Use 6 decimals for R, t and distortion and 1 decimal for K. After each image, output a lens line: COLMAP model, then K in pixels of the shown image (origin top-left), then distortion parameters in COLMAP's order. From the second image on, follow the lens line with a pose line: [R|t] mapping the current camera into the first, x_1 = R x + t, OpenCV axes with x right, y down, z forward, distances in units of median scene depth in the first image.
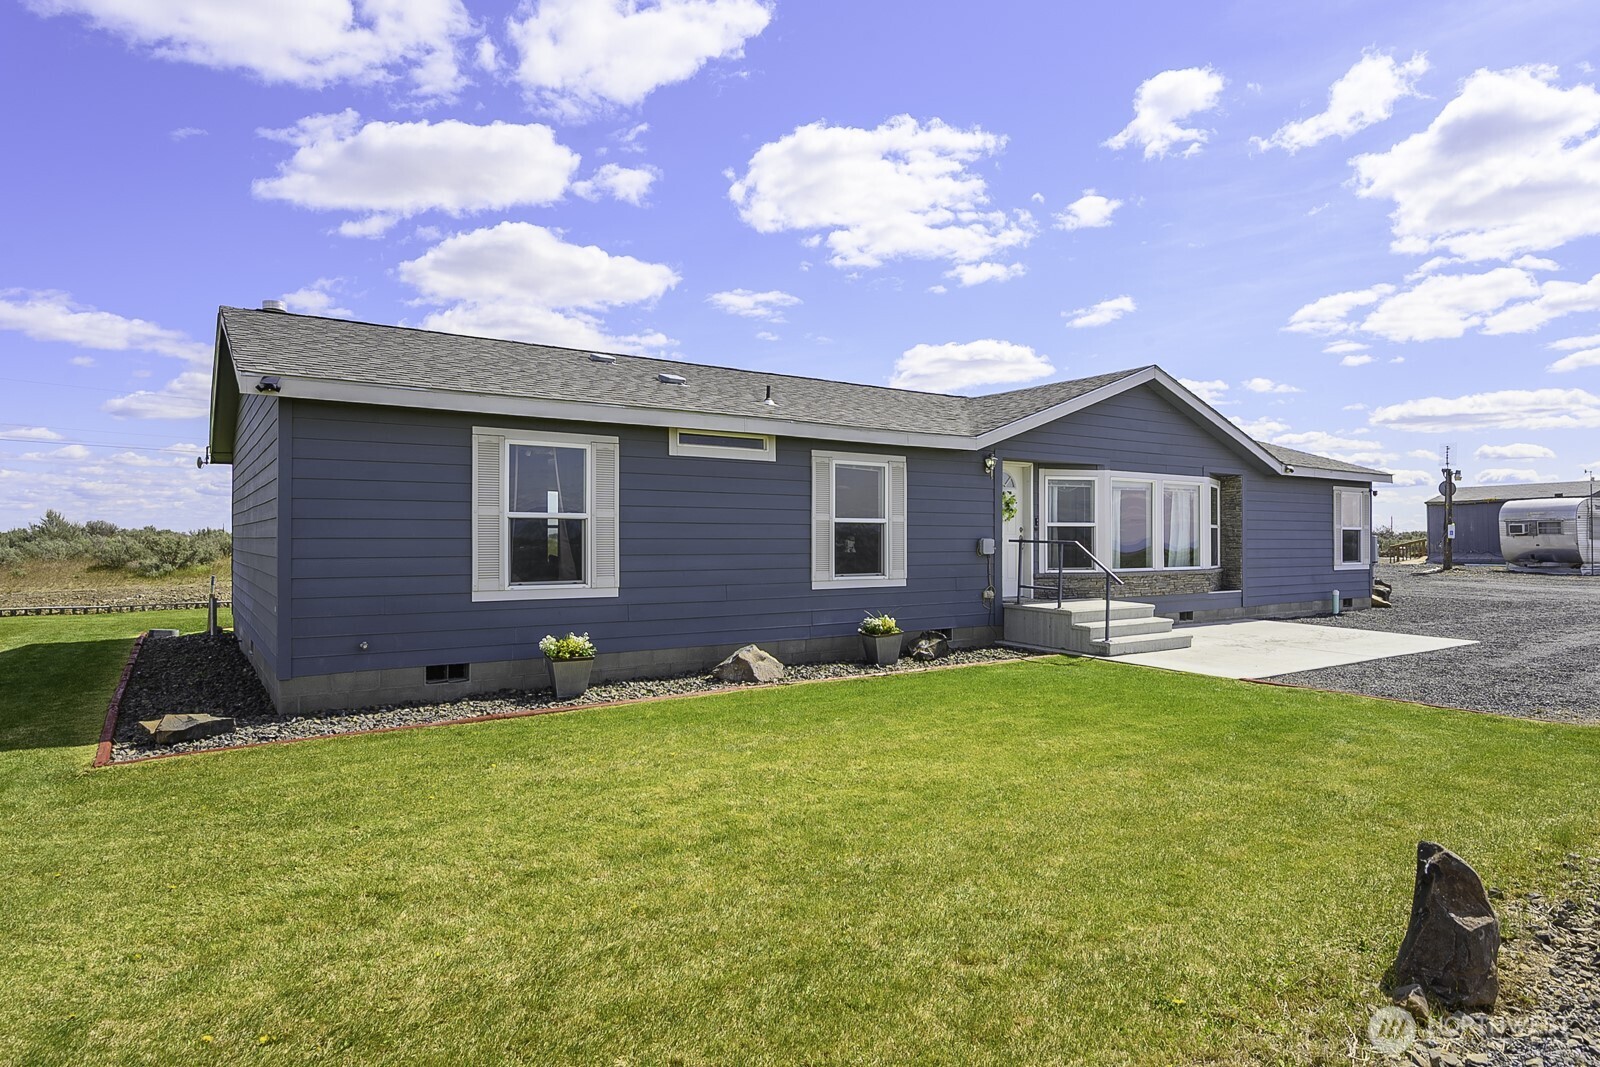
lens RADIAL K [[887.3, 0, 797.0], [0, 887.3, 538.7], [0, 0, 1]] dist [-0.014753, -0.002087]
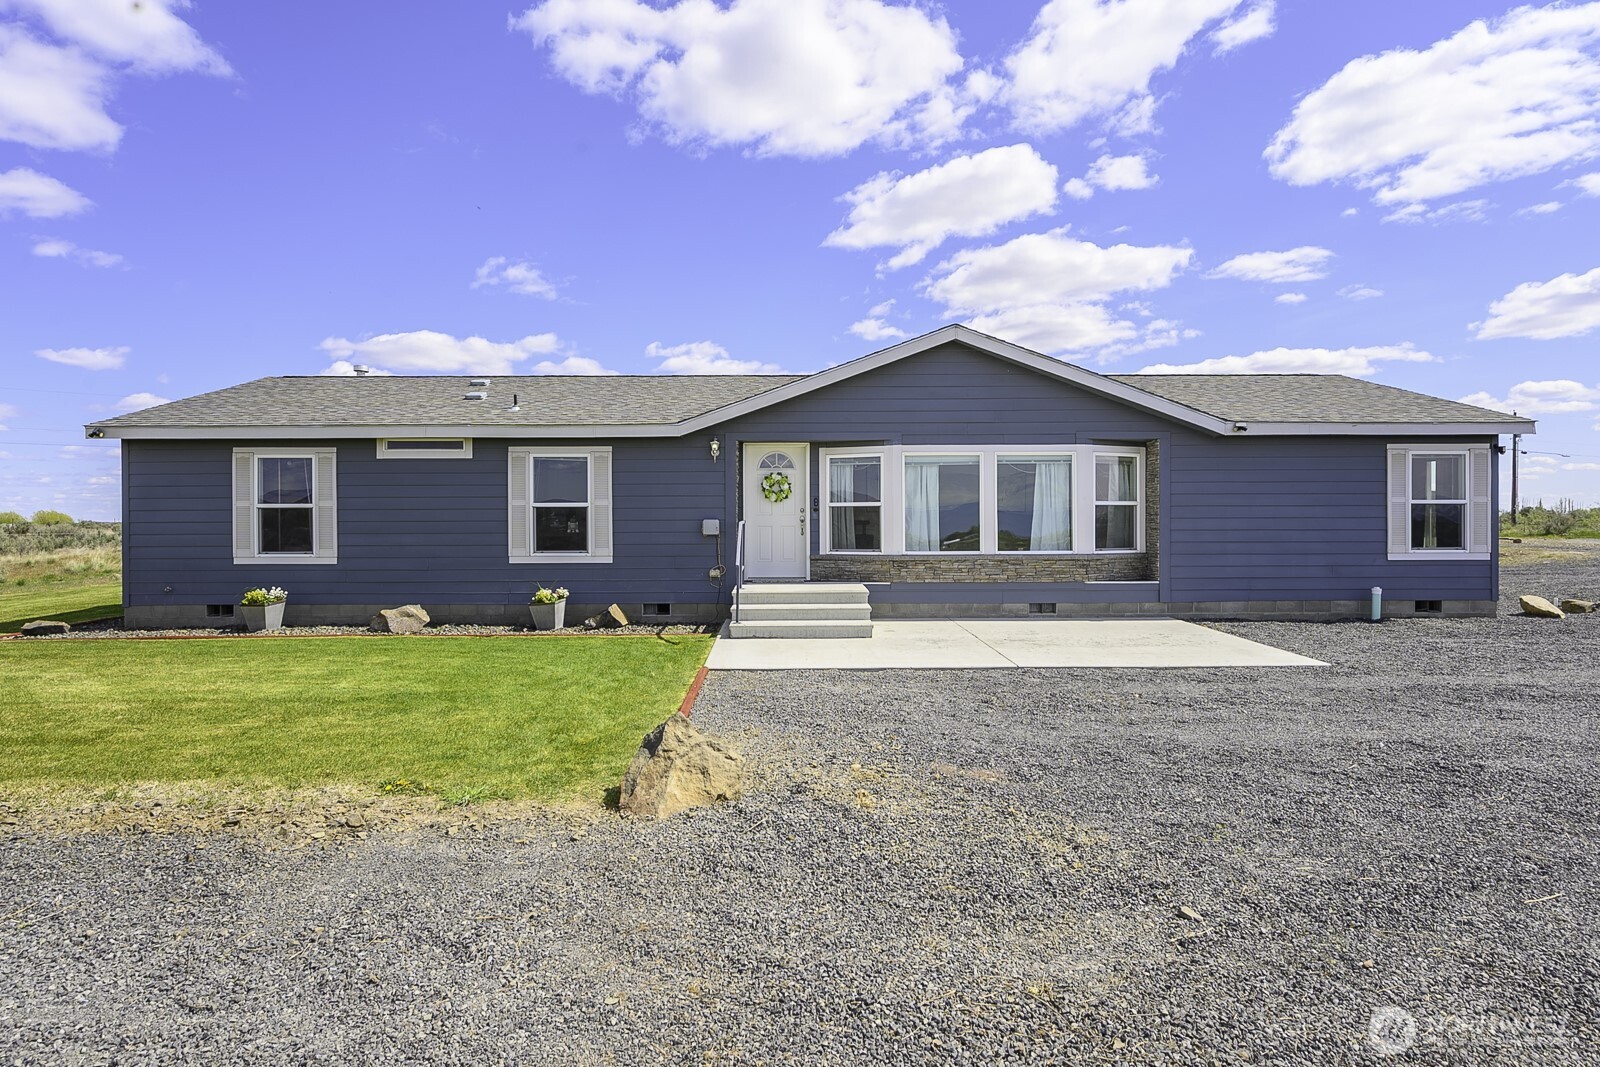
lens RADIAL K [[792.0, 0, 817.2], [0, 792.0, 507.5], [0, 0, 1]] dist [-0.002021, 0.000778]
pose [[0.835207, -0.006670, -0.549895, 0.705744], [0.005272, 0.999978, -0.004123, -0.008355], [0.549910, 0.000544, 0.835224, 0.244937]]
